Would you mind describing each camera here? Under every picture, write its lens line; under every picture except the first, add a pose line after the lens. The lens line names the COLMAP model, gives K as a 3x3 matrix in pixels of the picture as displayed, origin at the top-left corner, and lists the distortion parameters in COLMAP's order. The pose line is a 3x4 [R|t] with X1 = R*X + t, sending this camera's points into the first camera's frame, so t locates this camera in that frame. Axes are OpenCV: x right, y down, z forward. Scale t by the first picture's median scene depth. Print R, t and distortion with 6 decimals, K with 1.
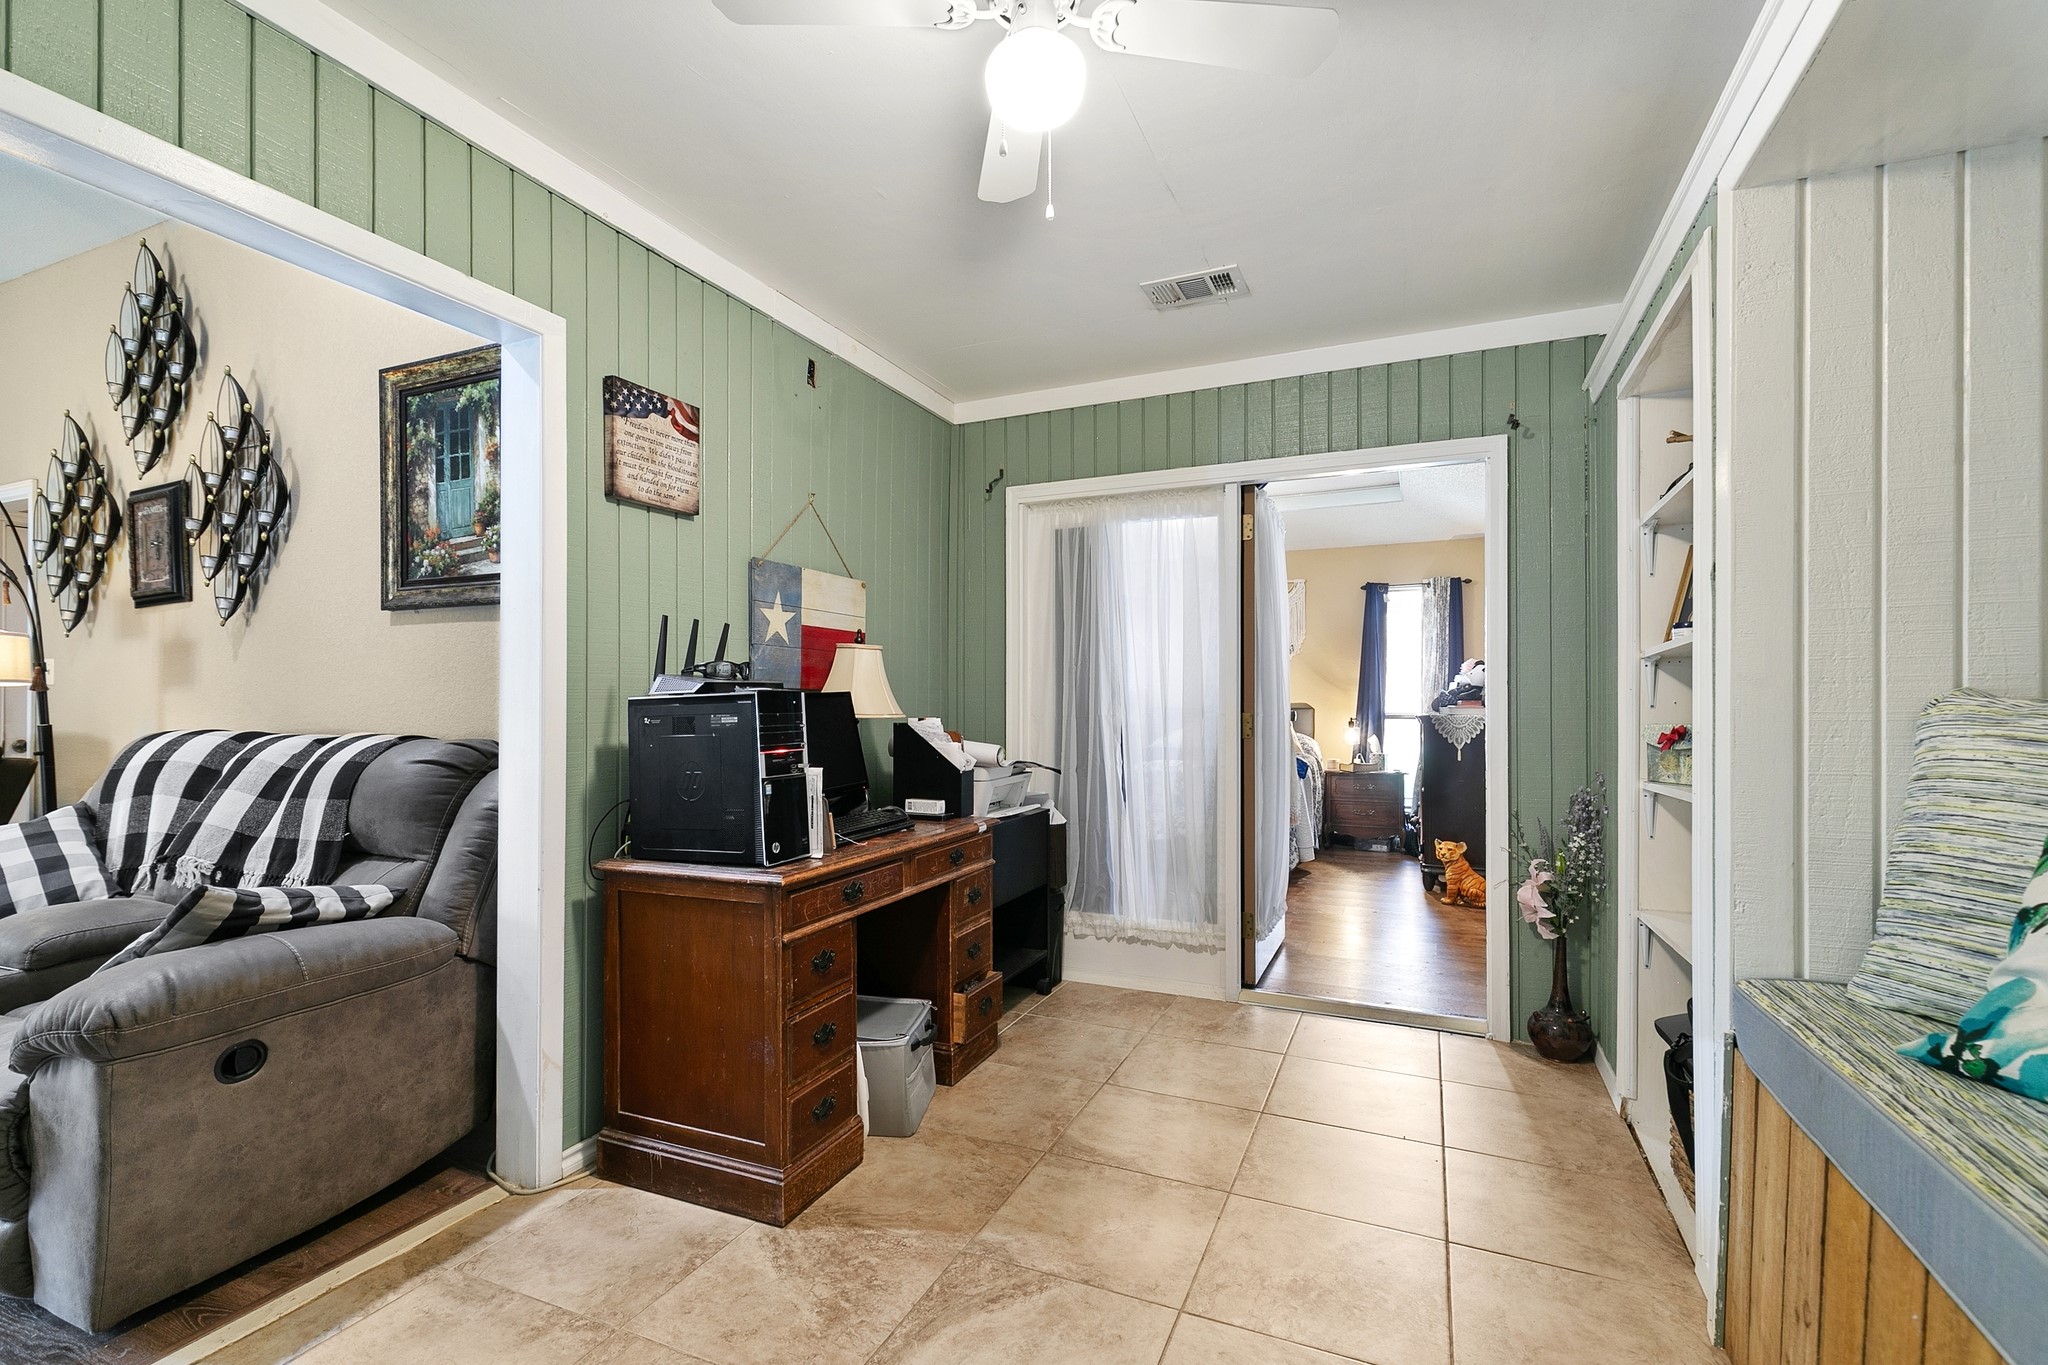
lens RADIAL K [[932.3, 0, 1019.1], [0, 932.3, 690.7], [0, 0, 1]] dist [0.003851, 0.000122]
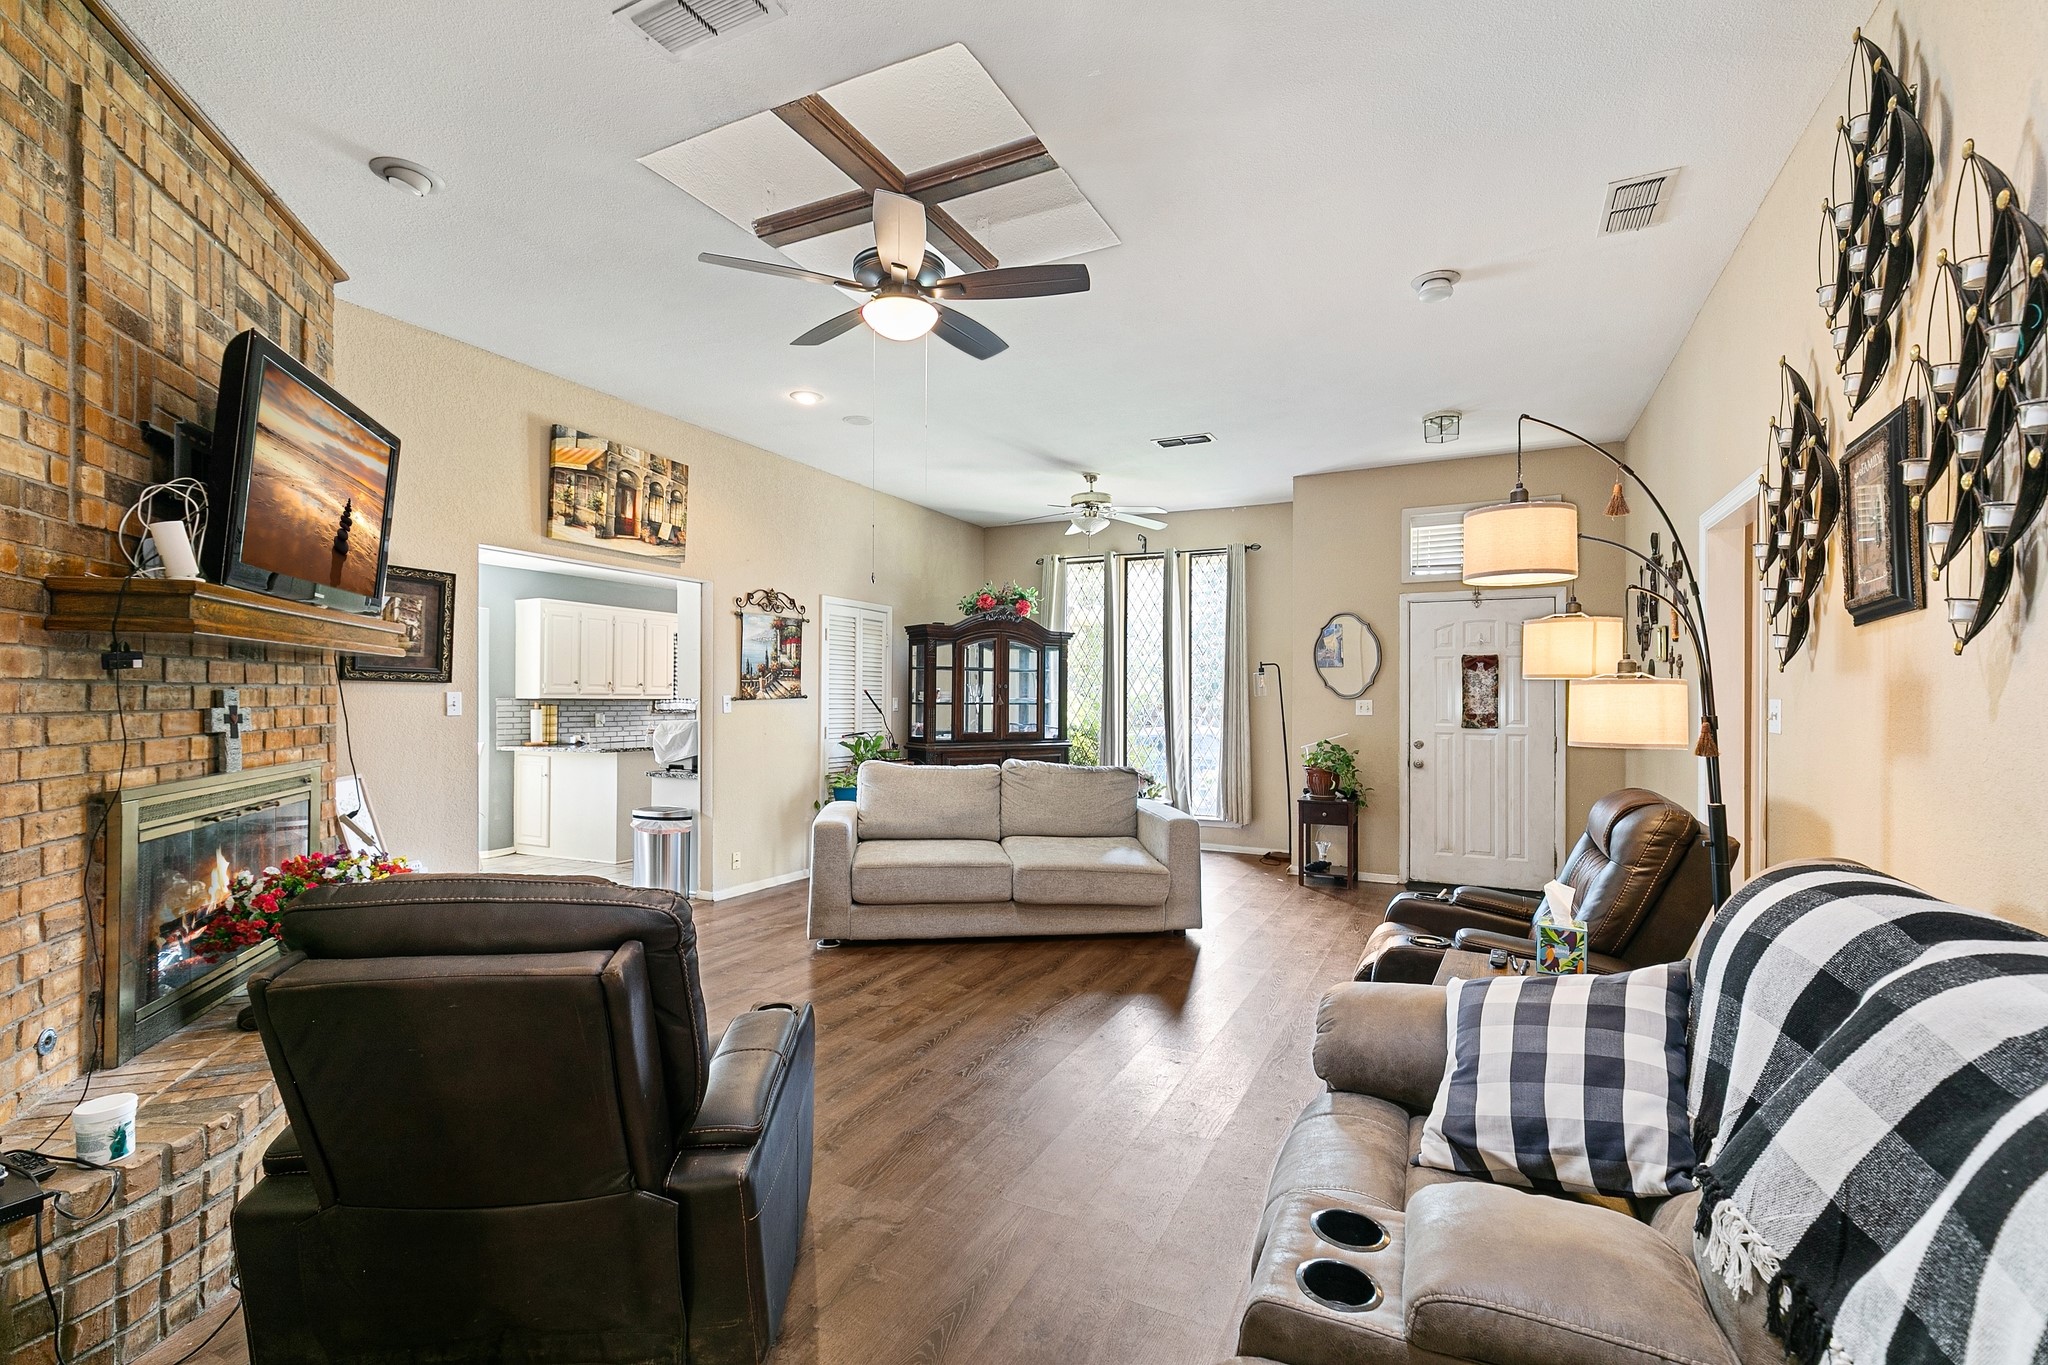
lens RADIAL K [[932.3, 0, 1006.3], [0, 932.3, 690.5], [0, 0, 1]] dist [0.003851, 0.000122]
pose [[-0.037251, -0.000201, -0.999306, -0.303010], [0.001209, 0.999999, -0.000246, -0.047862], [0.999305, -0.001217, -0.037250, 0.471068]]
